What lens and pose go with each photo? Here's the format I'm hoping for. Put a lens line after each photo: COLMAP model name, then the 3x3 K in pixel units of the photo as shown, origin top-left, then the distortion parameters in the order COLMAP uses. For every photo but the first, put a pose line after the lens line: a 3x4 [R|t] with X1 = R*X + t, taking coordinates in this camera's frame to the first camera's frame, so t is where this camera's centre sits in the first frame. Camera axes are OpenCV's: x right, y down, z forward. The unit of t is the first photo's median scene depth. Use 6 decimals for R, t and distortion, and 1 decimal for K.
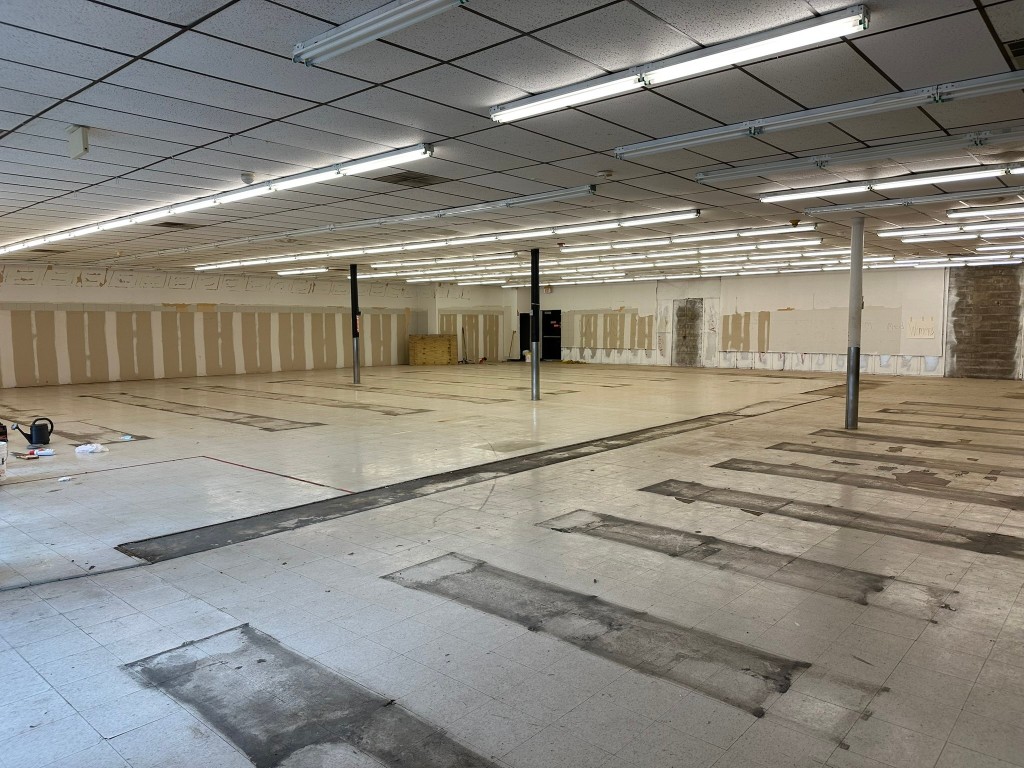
lens RADIAL K [[713.2, 0, 516.8], [0, 713.2, 382.3], [0, 0, 1]] dist [0.039197, -0.008049]
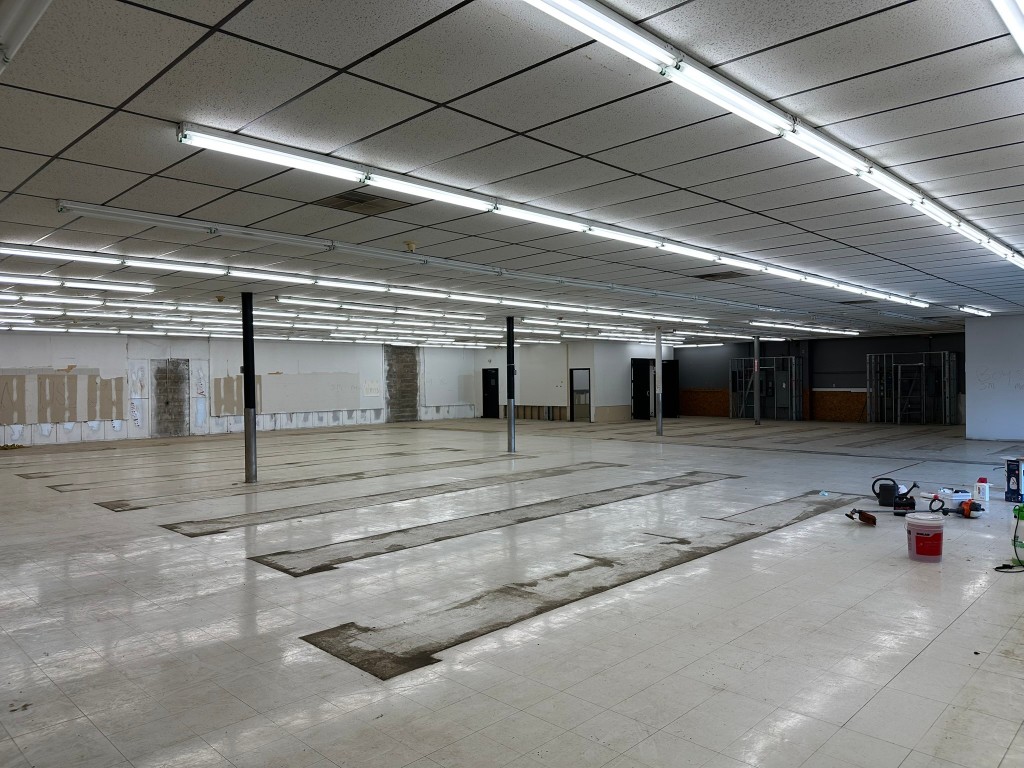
lens RADIAL K [[713.2, 0, 517.4], [0, 713.2, 385.2], [0, 0, 1]] dist [0.039197, -0.008049]
pose [[0.040019, -0.002940, 0.999195, -0.675836], [0.094551, 0.995520, -0.000858, -0.047430], [-0.994715, 0.094509, 0.040118, 0.589108]]
